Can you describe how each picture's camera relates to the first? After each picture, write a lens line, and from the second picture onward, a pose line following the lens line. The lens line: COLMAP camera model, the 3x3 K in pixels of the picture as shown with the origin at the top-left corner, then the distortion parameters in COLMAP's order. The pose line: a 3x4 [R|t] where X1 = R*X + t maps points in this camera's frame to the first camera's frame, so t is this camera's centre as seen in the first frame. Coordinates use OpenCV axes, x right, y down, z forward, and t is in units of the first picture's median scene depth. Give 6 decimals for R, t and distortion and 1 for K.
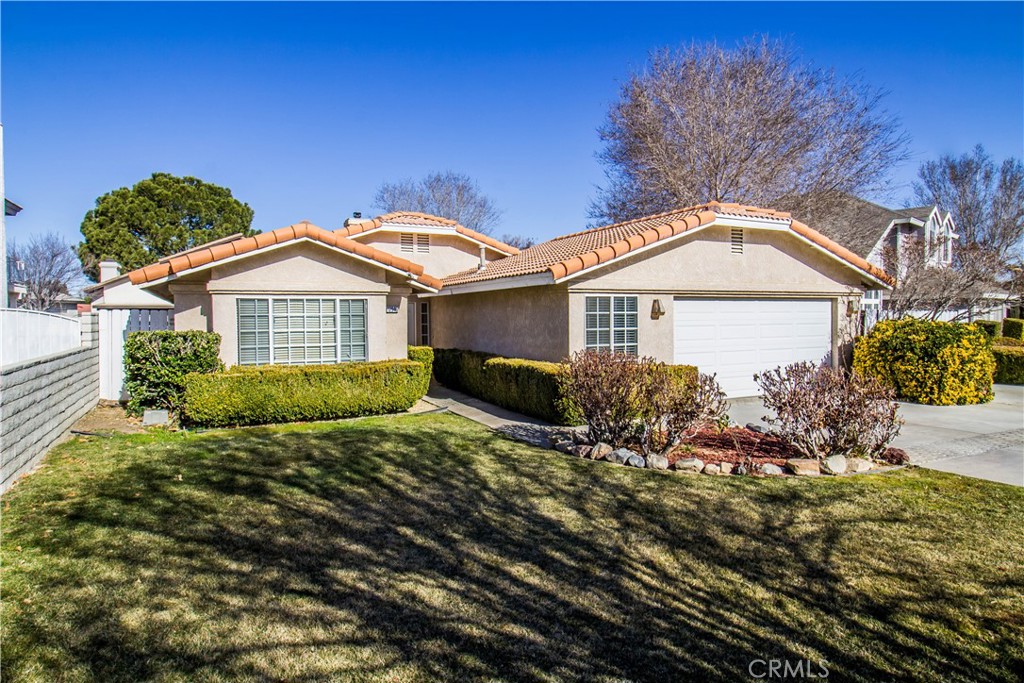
lens RADIAL K [[616.4, 0, 512.0], [0, 616.4, 341.5], [0, 0, 1]] dist [-0.000437, -0.000170]
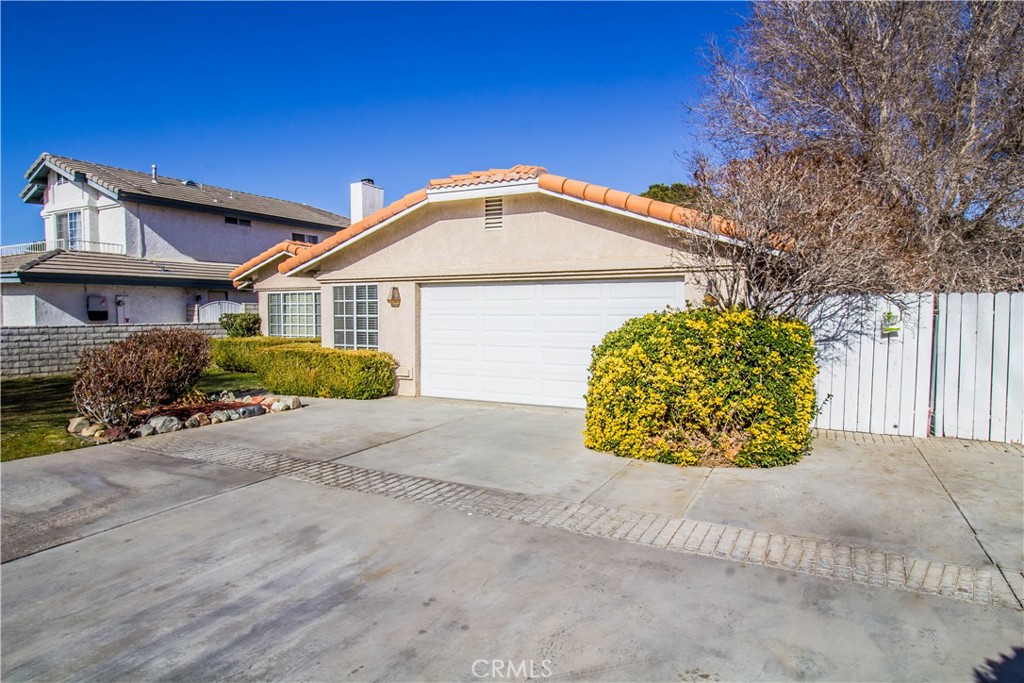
lens RADIAL K [[616.4, 0, 512.0], [0, 616.4, 341.5], [0, 0, 1]] dist [-0.000437, -0.000170]
pose [[0.591161, 0.043579, -0.805375, 1.151833], [-0.035879, 0.998972, 0.027719, -0.015101], [0.805755, 0.012510, 0.592117, 0.573685]]
